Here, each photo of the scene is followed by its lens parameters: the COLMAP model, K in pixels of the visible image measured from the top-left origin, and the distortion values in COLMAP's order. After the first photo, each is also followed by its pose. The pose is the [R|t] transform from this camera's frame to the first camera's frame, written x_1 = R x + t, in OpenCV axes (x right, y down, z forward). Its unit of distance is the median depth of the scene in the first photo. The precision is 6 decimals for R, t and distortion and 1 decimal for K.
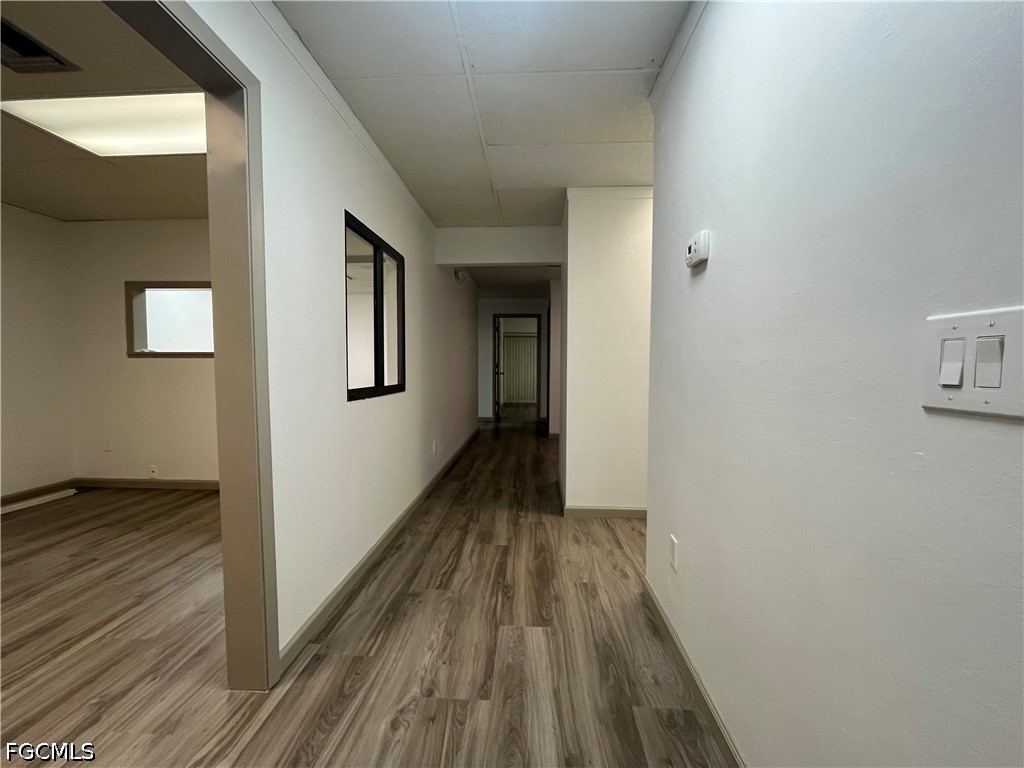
lens RADIAL K [[413.6, 0, 513.8], [0, 413.6, 383.7], [0, 0, 1]] dist [0.003255, 0.000312]
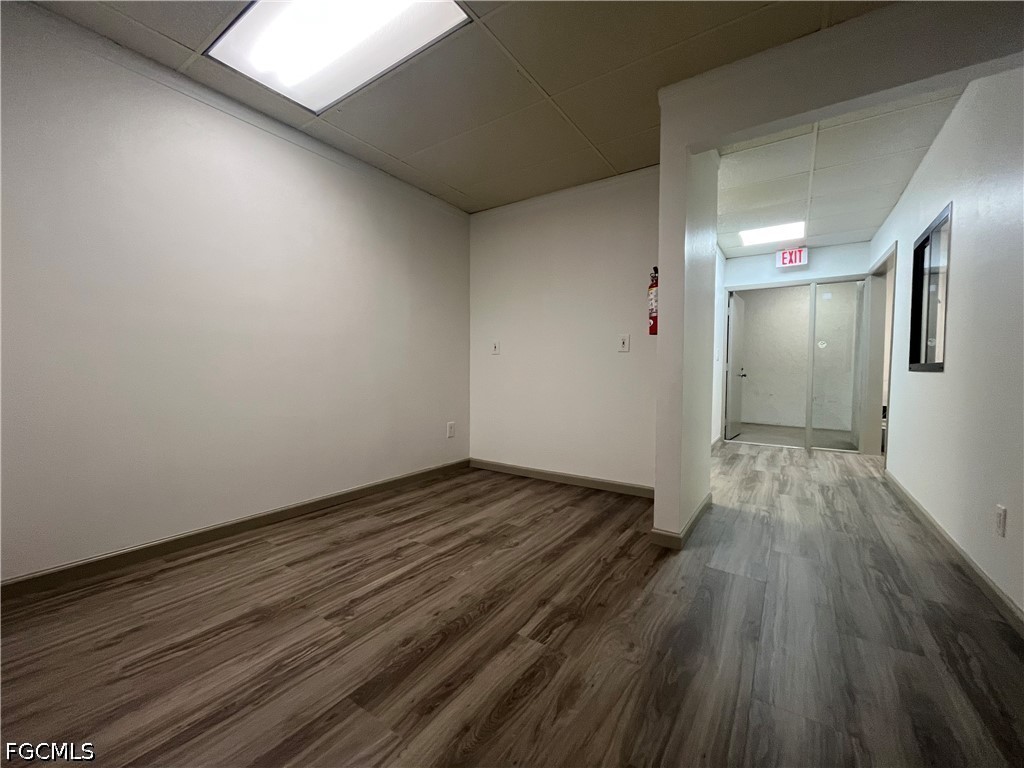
lens RADIAL K [[413.6, 0, 506.7], [0, 413.6, 383.5], [0, 0, 1]] dist [0.003255, 0.000312]
pose [[-0.849077, -0.037631, 0.526927, 0.036349], [0.010922, 0.995996, 0.088729, -0.050805], [-0.528156, 0.081093, -0.845266, 2.446820]]
